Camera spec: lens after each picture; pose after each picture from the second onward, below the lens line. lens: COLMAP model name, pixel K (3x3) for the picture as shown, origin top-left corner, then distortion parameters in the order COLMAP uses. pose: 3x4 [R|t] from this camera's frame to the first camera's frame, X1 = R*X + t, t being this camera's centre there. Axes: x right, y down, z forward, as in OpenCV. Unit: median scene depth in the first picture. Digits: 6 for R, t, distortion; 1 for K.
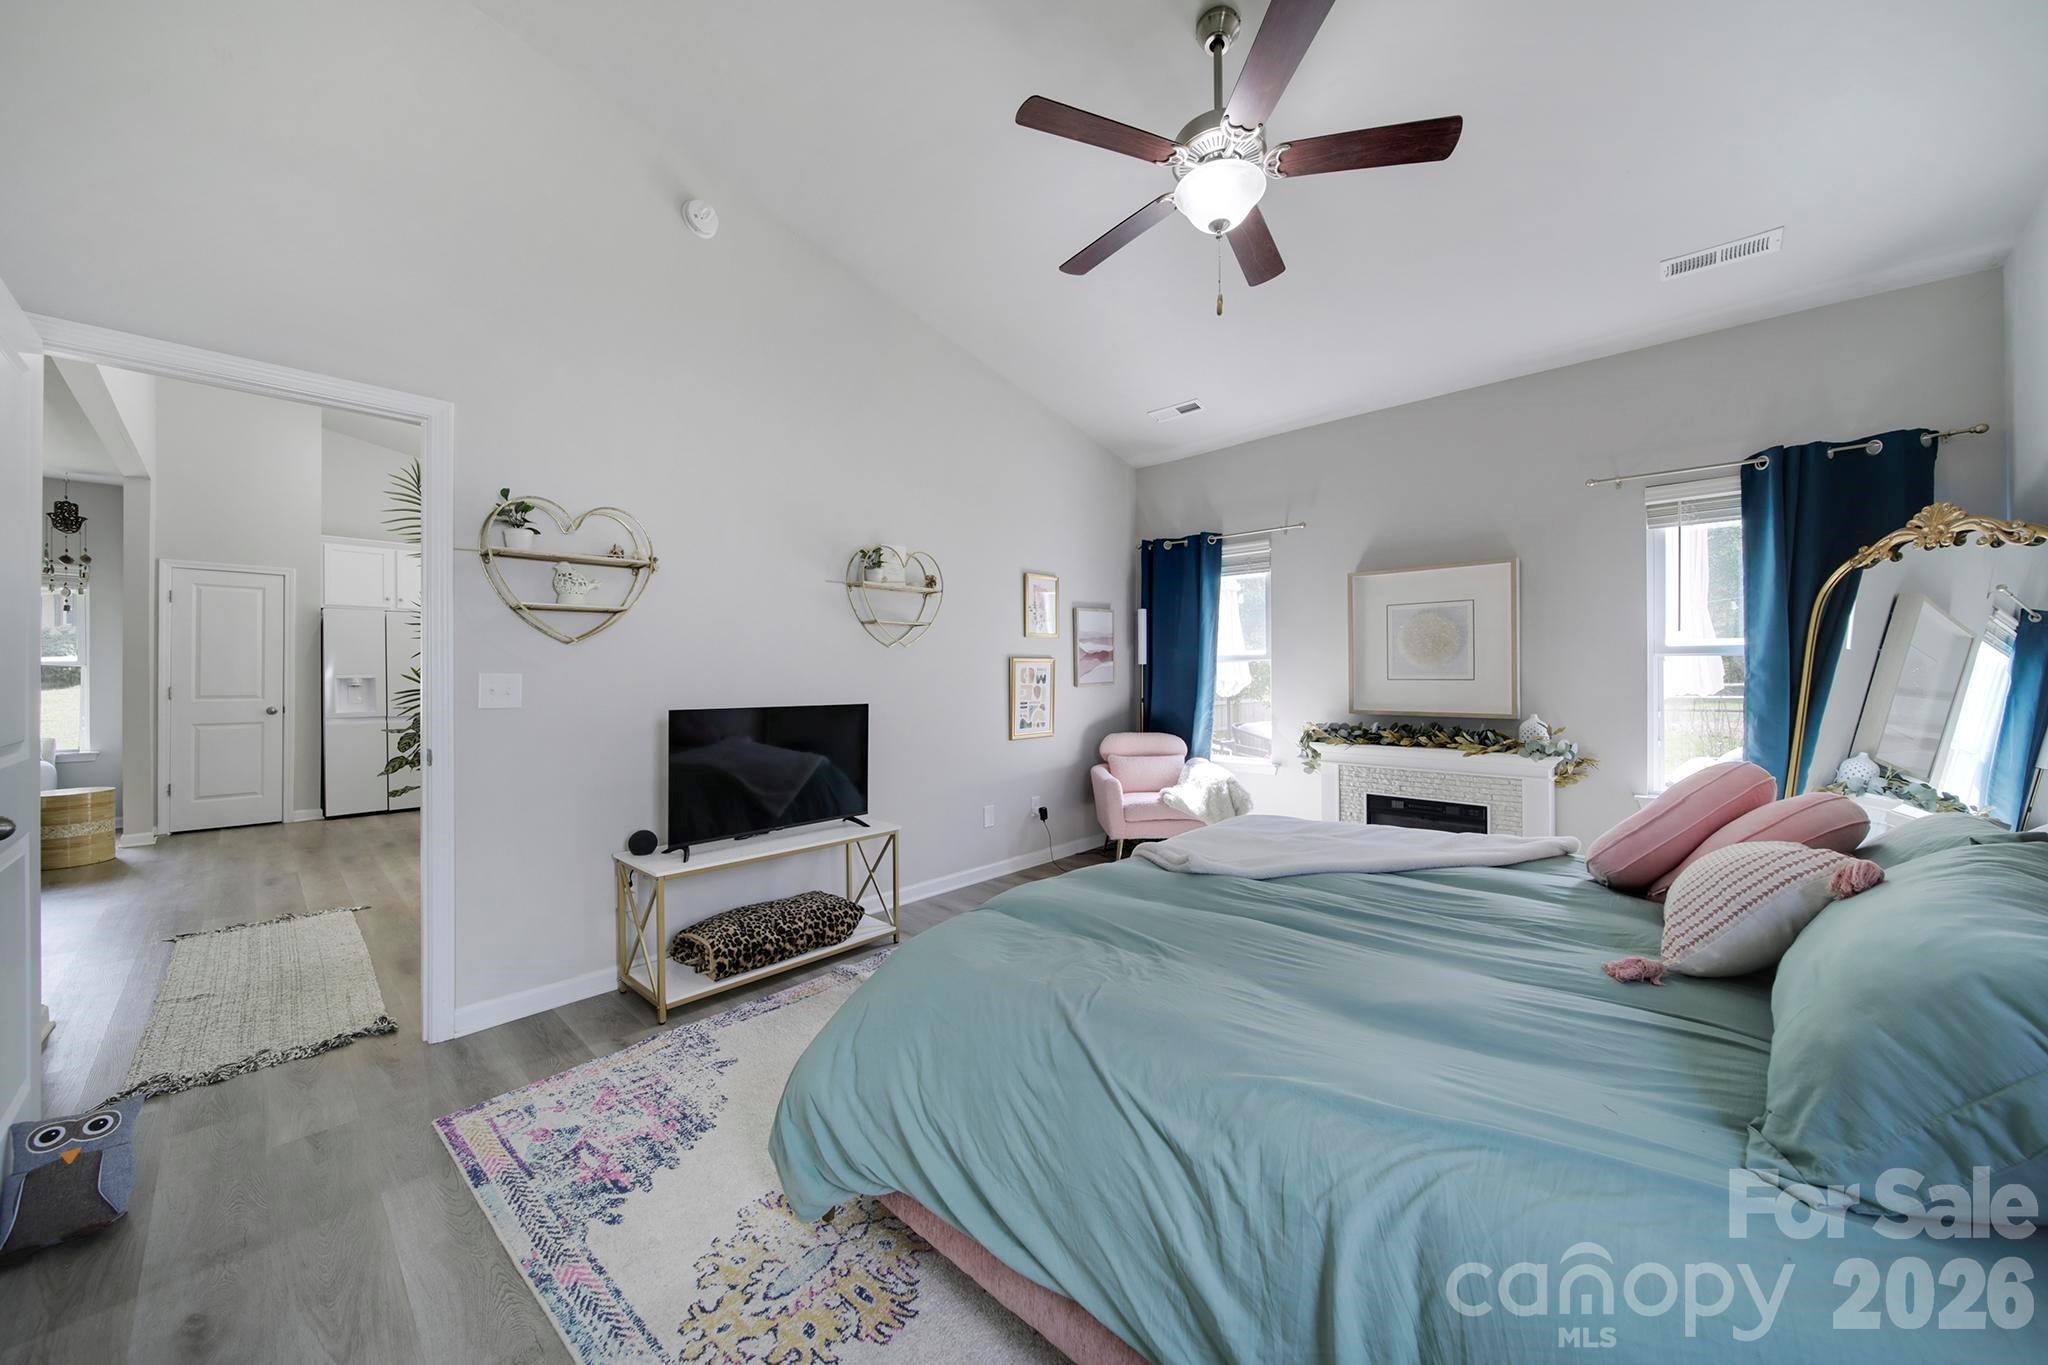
lens RADIAL K [[717.9, 0, 1013.4], [0, 717.9, 673.7], [0, 0, 1]] dist [0.000222, -0.002156]
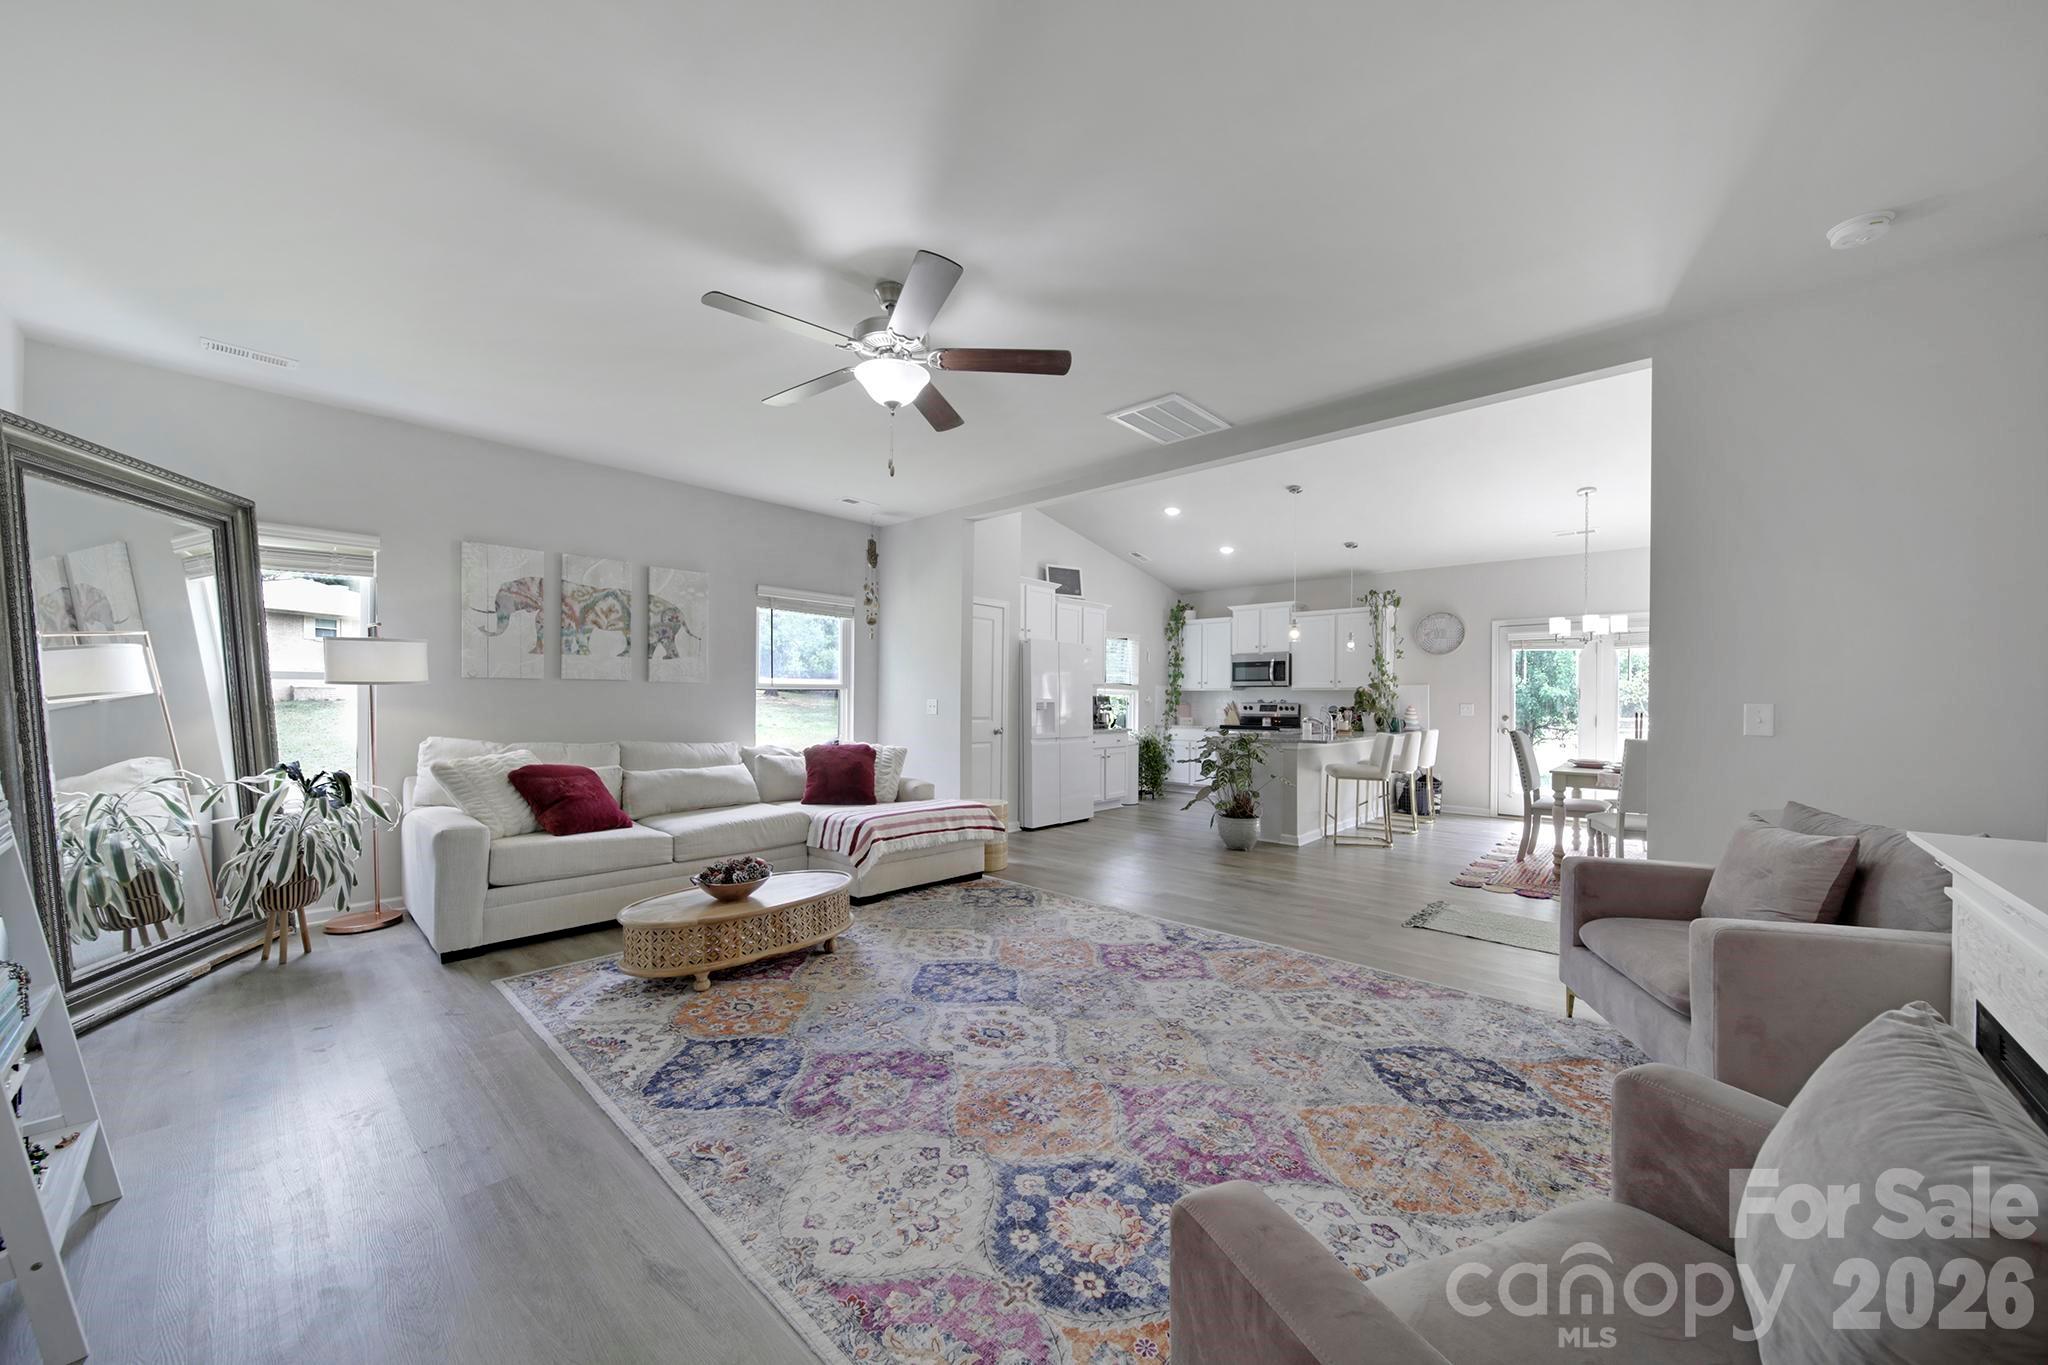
lens RADIAL K [[717.9, 0, 1000.1], [0, 717.9, 704.4], [0, 0, 1]] dist [0.000222, -0.002156]
pose [[0.999911, 0.011612, -0.006580, -1.013647], [-0.011572, 0.999915, 0.006075, 0.003219], [0.006650, -0.005998, 0.999960, -0.111082]]
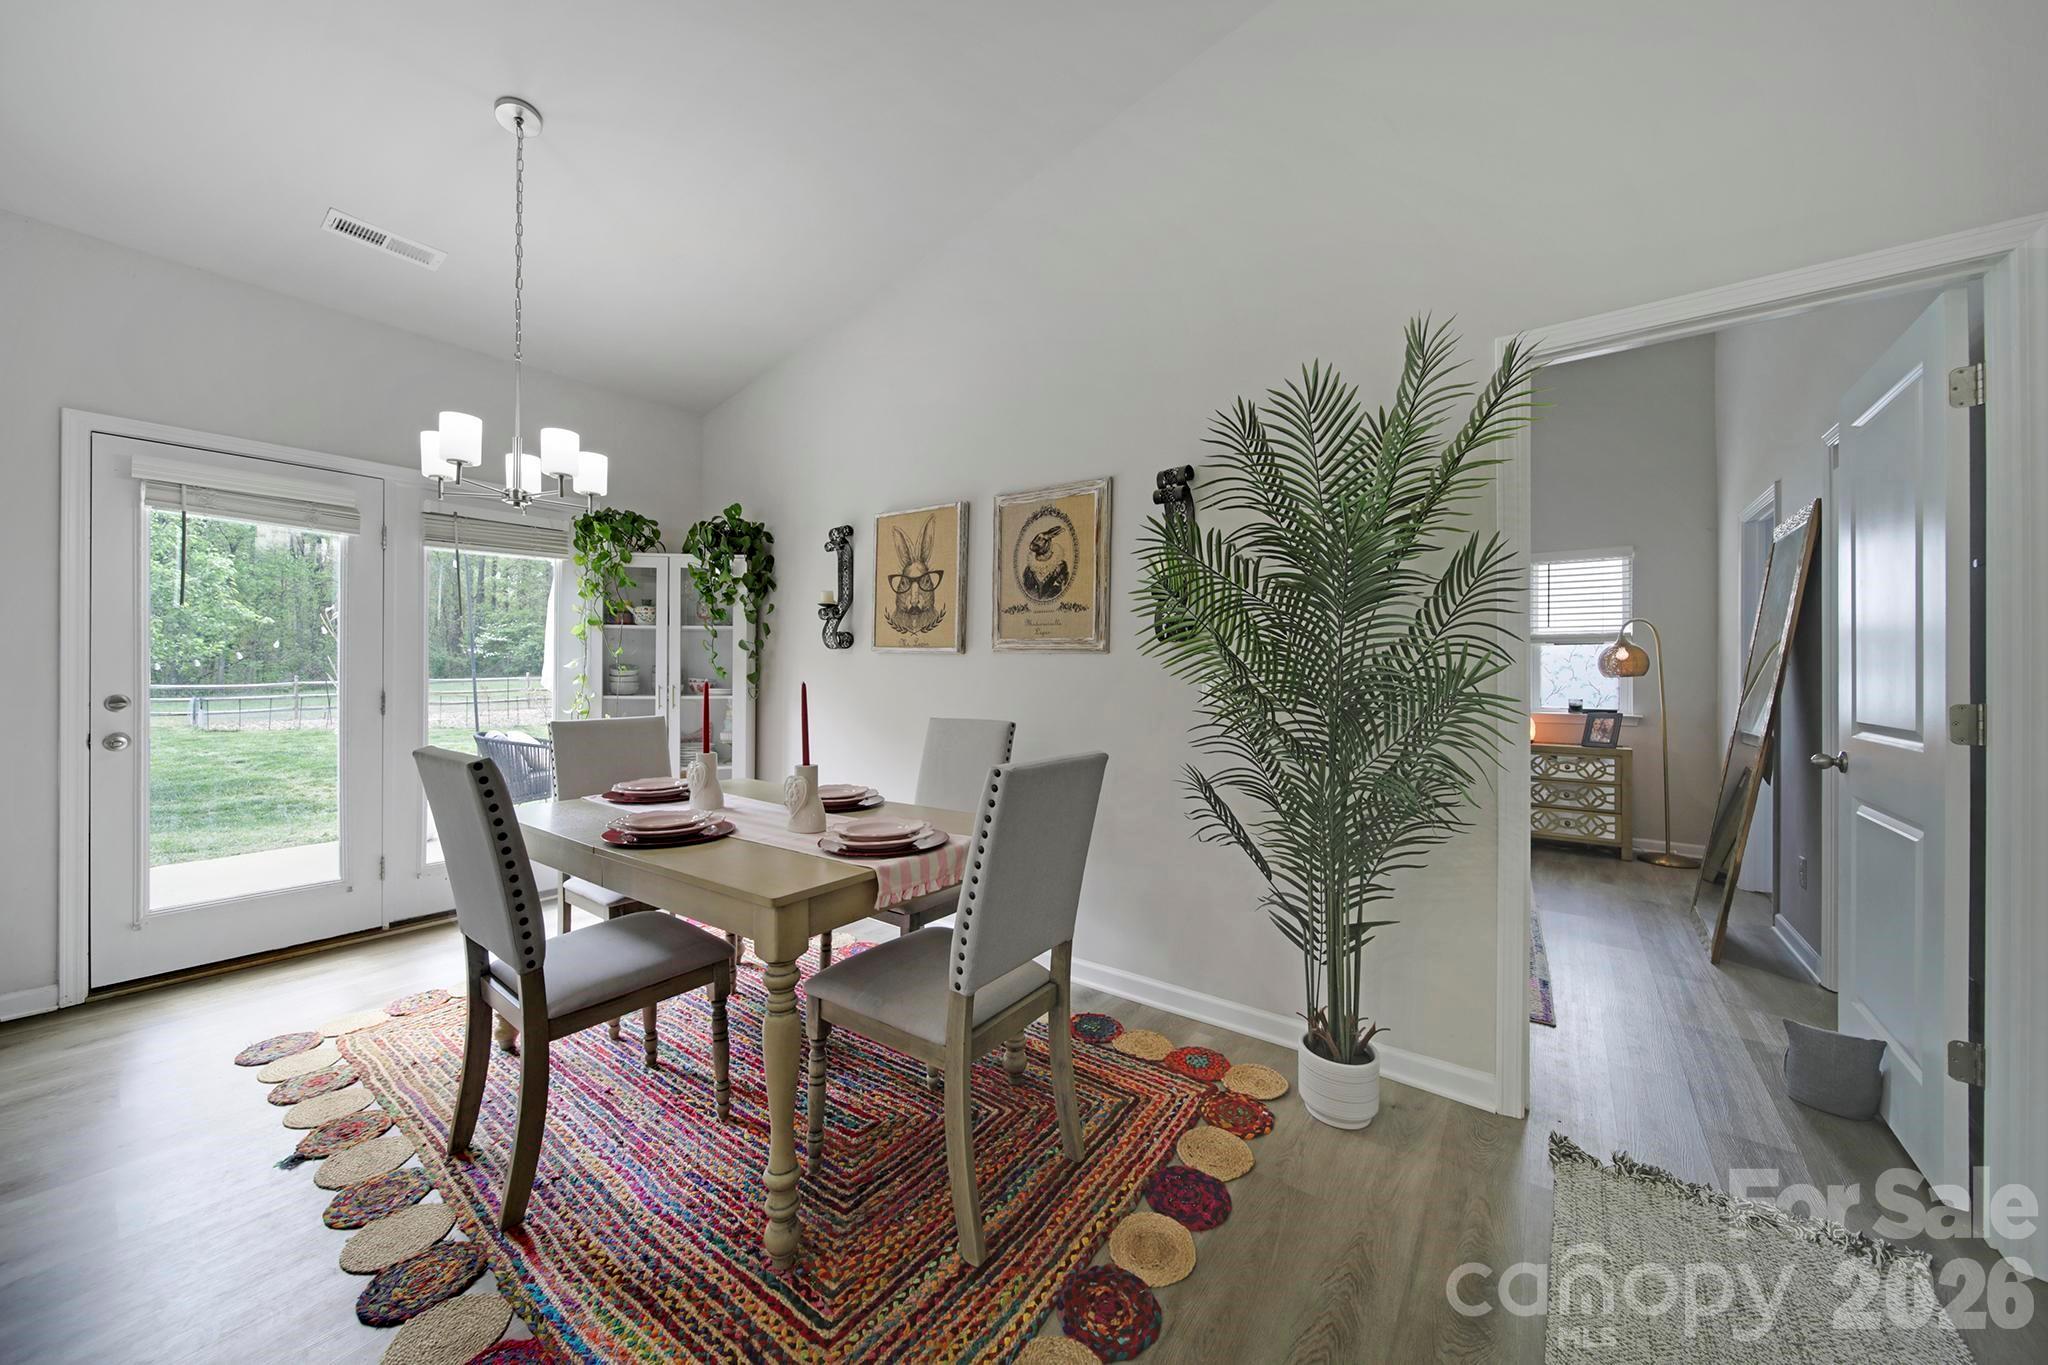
lens RADIAL K [[717.9, 0, 1022.0], [0, 717.9, 673.2], [0, 0, 1]] dist [0.000222, -0.002156]
pose [[-0.112110, 0.002875, 0.993692, -0.623975], [-0.004335, 0.999985, -0.003383, 0.005117], [-0.993686, -0.004687, -0.112096, 0.660487]]
